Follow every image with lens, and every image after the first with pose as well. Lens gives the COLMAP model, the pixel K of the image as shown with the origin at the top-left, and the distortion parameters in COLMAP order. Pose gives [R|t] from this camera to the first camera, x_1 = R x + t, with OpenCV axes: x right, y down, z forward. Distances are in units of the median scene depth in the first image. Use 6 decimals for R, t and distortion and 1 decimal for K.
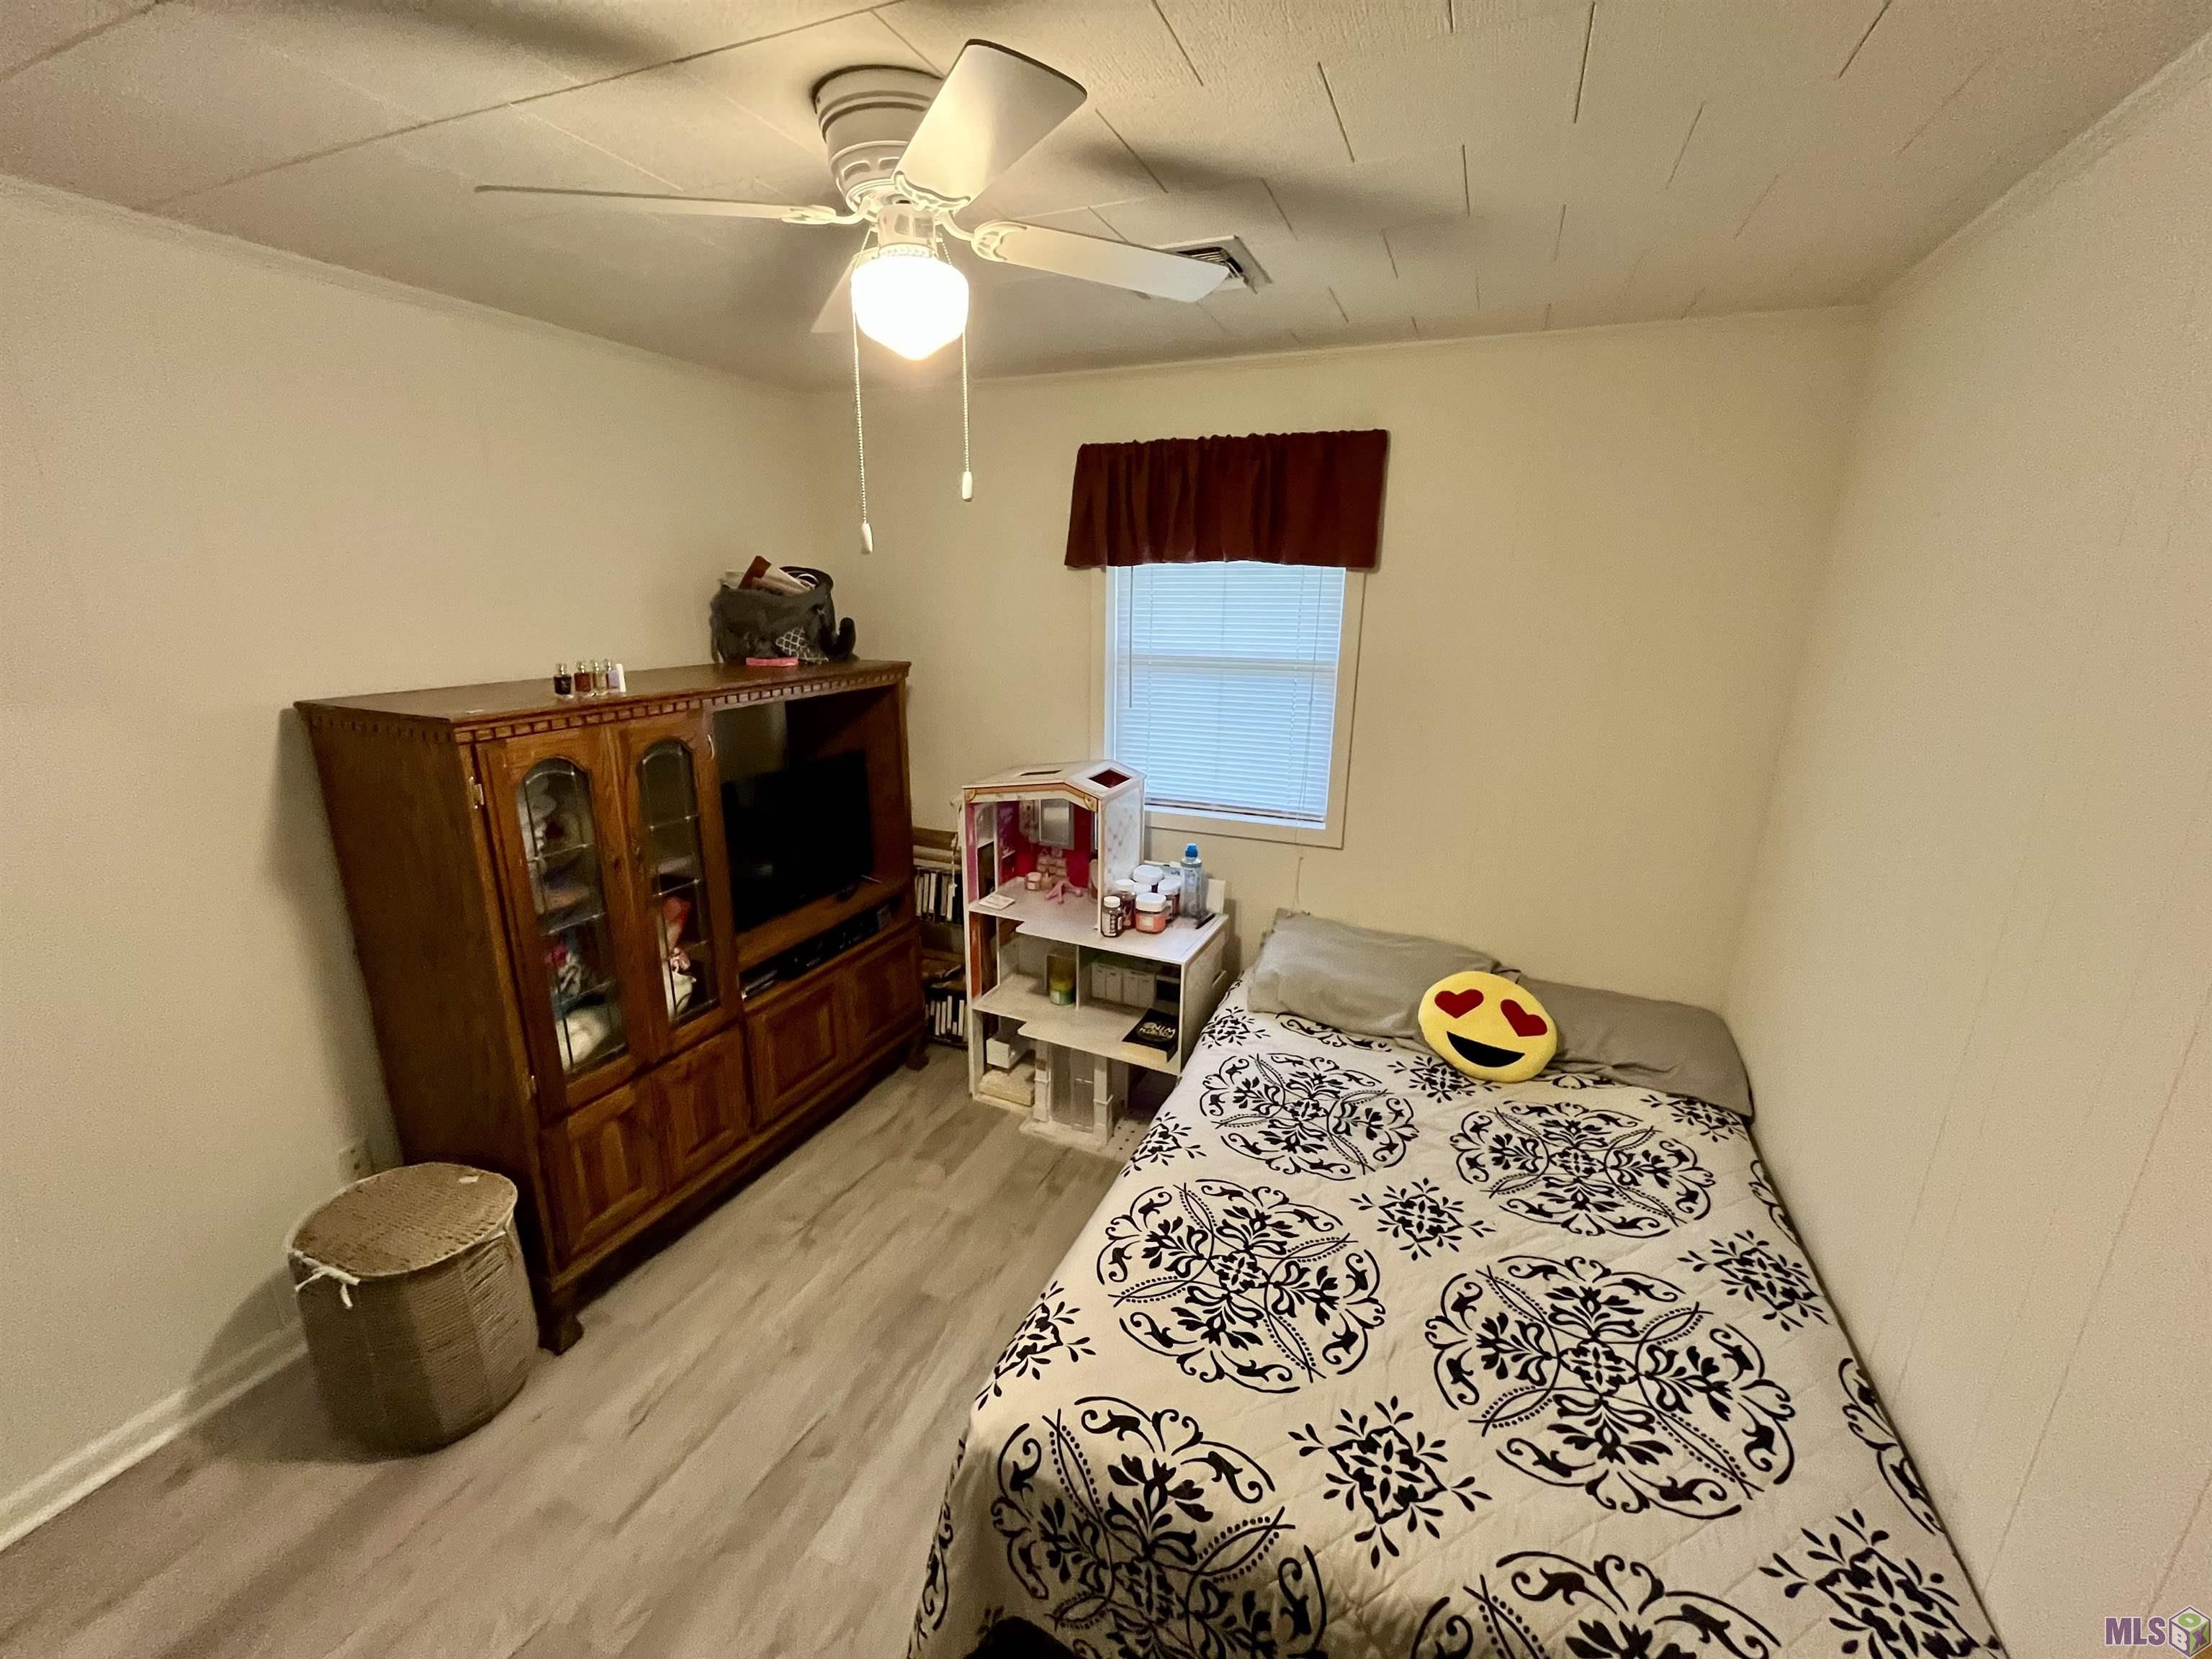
lens RADIAL K [[893.7, 0, 1103.4], [0, 893.7, 833.2], [0, 0, 1]] dist [-0.003313, -0.000053]
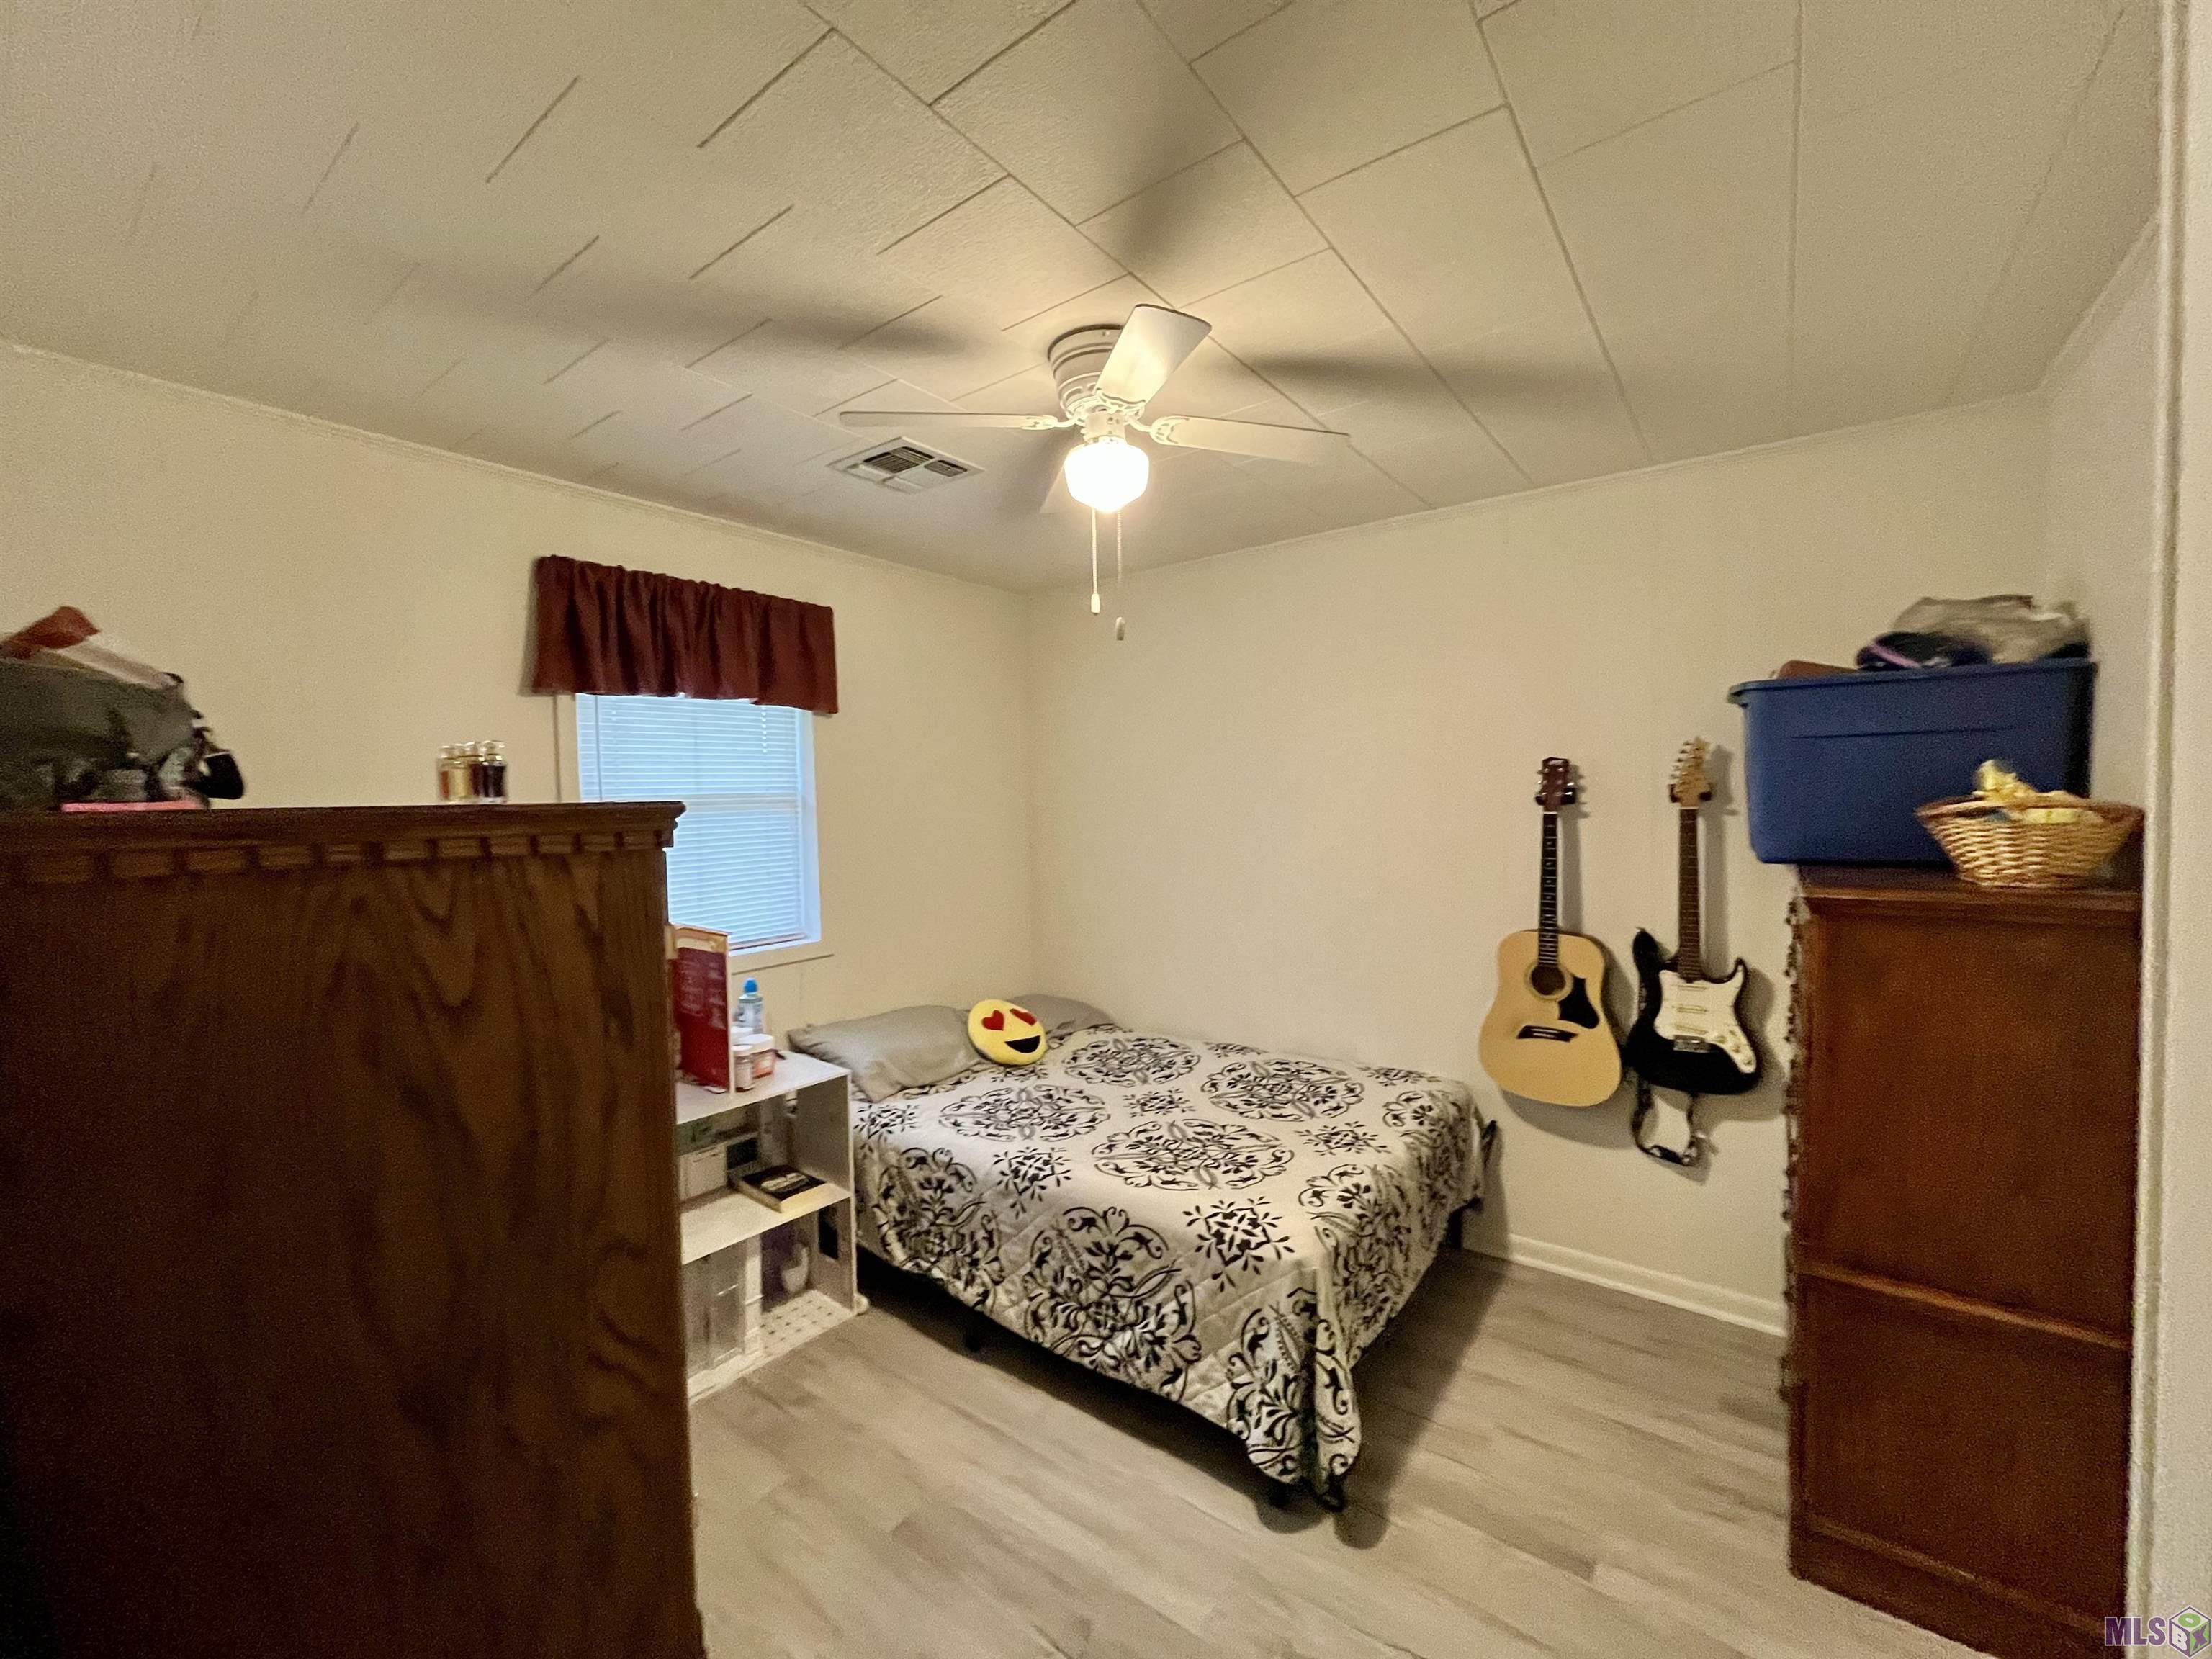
lens RADIAL K [[893.7, 0, 1100.8], [0, 893.7, 827.3], [0, 0, 1]] dist [-0.003313, -0.000053]
pose [[0.239726, -0.049967, 0.969554, -0.932747], [0.286253, 0.957915, -0.021410, -0.018702], [-0.927680, 0.282670, 0.243941, 0.471967]]
